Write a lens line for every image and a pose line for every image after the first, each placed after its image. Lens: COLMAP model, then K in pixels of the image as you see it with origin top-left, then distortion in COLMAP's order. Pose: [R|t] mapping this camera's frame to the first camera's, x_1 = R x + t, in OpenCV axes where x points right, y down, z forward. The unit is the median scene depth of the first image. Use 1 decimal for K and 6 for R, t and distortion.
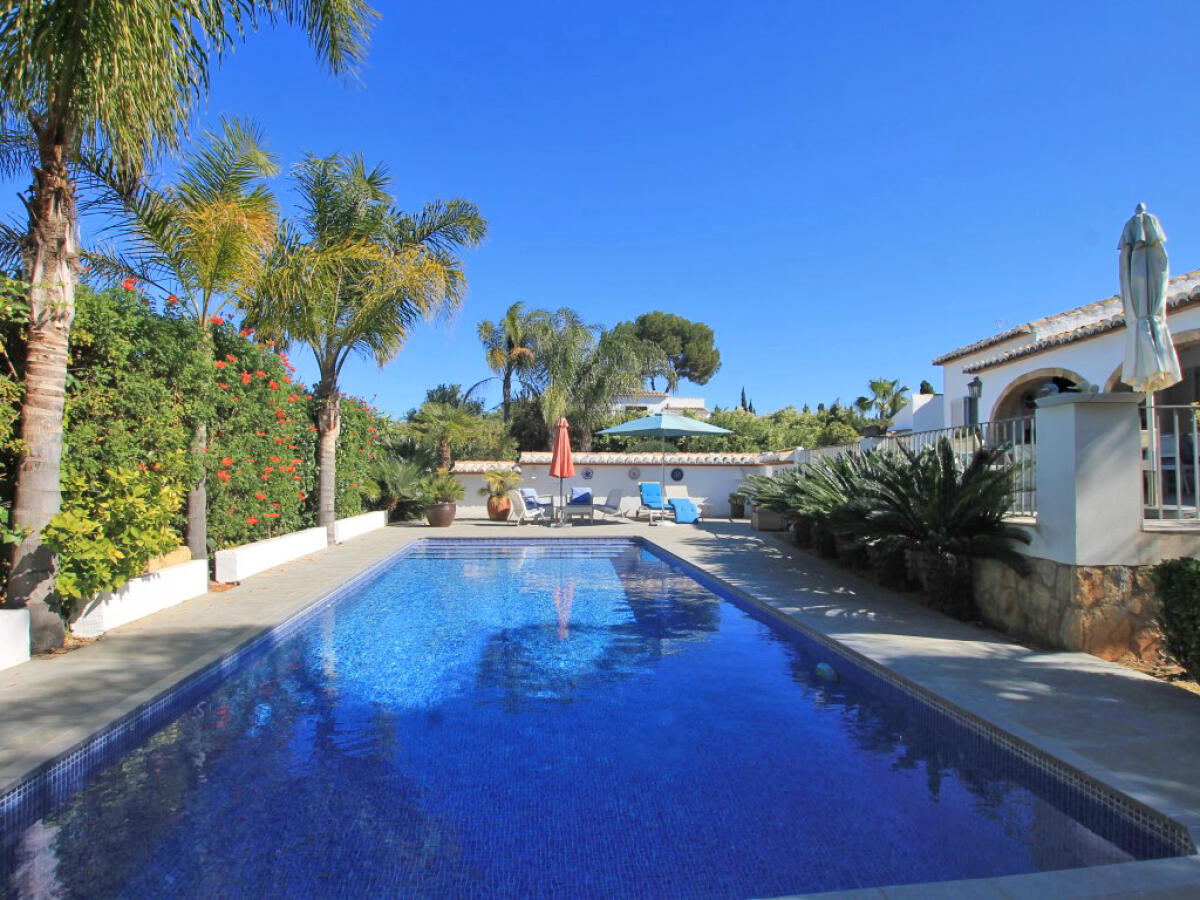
lens RADIAL K [[636.3, 0, 595.1], [0, 636.3, 462.2], [0, 0, 1]] dist [-0.030164, 0.002024]
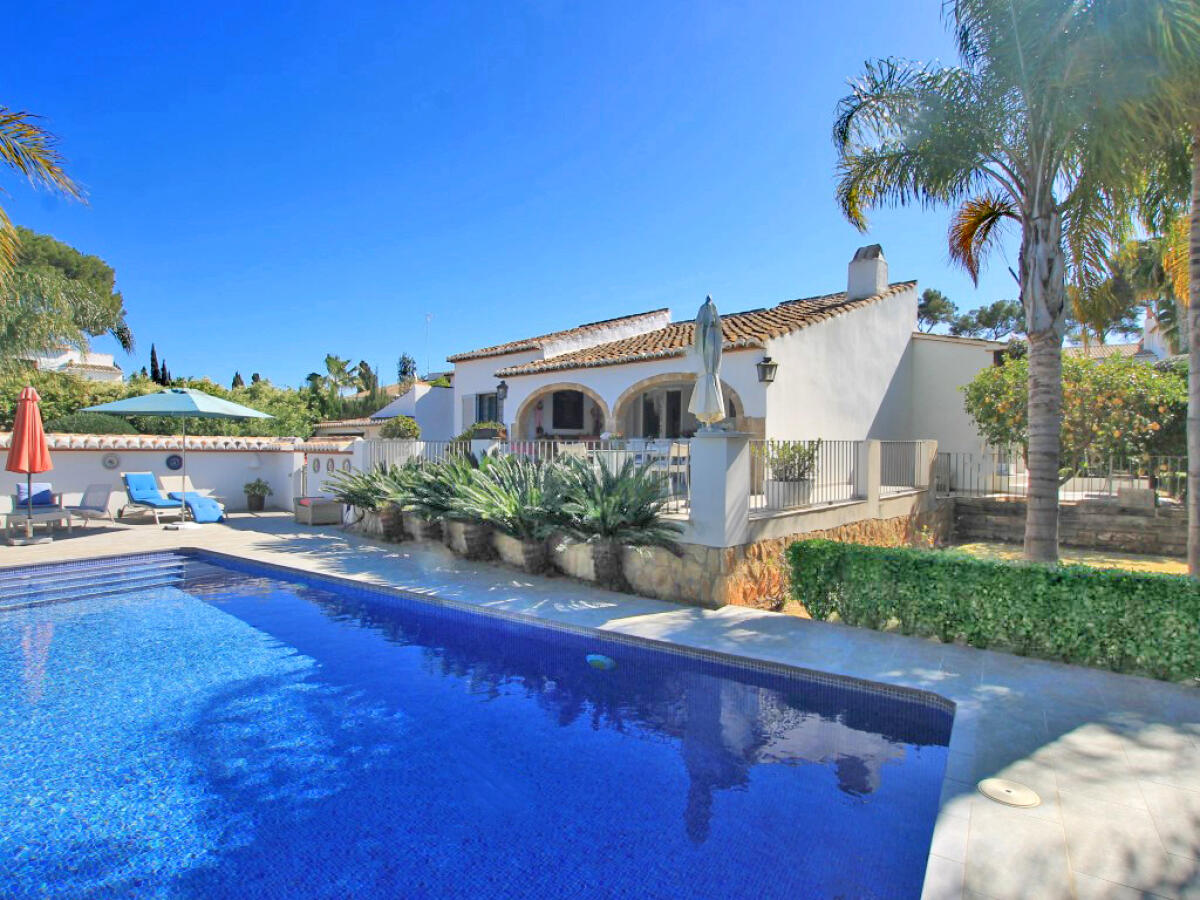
lens RADIAL K [[636.3, 0, 600.0], [0, 636.3, 450.0], [0, 0, 1]] dist [-0.000171, 0.000475]
pose [[0.668198, 0.005007, 0.743967, -0.132252], [-0.019702, 0.999746, 0.010967, -0.018356], [-0.743722, -0.021986, 0.668127, 0.051971]]
